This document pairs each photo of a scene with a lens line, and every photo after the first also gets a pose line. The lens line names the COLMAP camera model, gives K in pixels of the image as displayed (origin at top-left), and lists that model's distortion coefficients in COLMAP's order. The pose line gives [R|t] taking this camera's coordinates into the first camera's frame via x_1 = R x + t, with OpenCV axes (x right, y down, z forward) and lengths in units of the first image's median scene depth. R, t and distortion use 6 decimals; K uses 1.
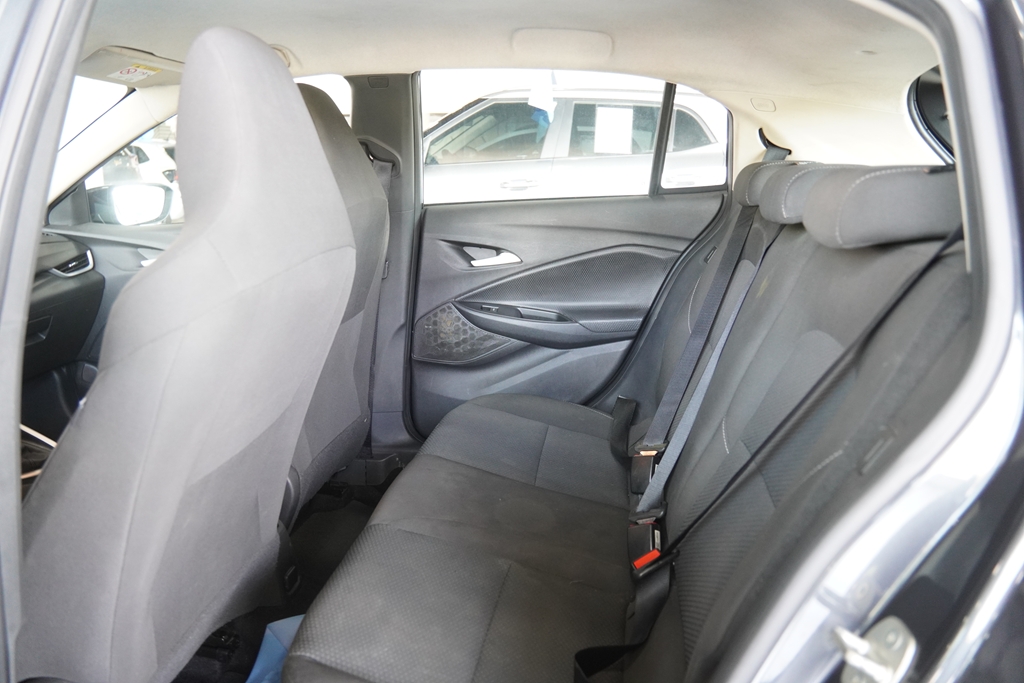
lens RADIAL K [[775.6, 0, 512.0], [0, 775.6, 341.5], [0, 0, 1]] dist [-0.132089, 0.108687]
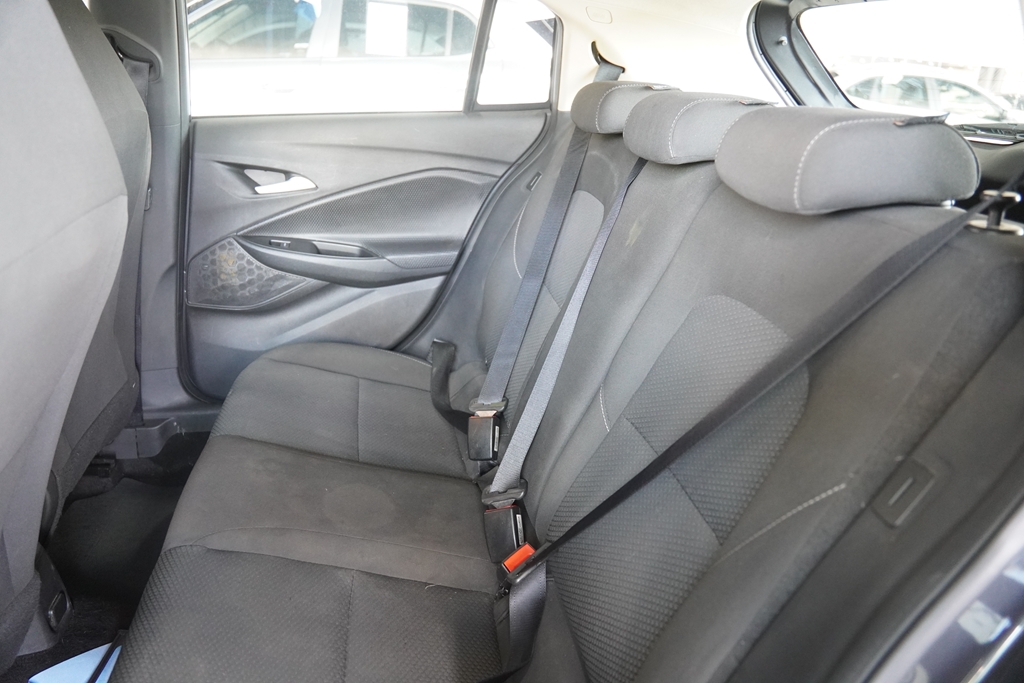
lens RADIAL K [[775.6, 0, 512.0], [0, 775.6, 341.5], [0, 0, 1]] dist [-0.132089, 0.108687]
pose [[0.951999, -0.053203, 0.301443, -0.046285], [0.015614, 0.991938, 0.125759, -0.038501], [-0.305704, -0.115015, 0.945154, 0.123368]]
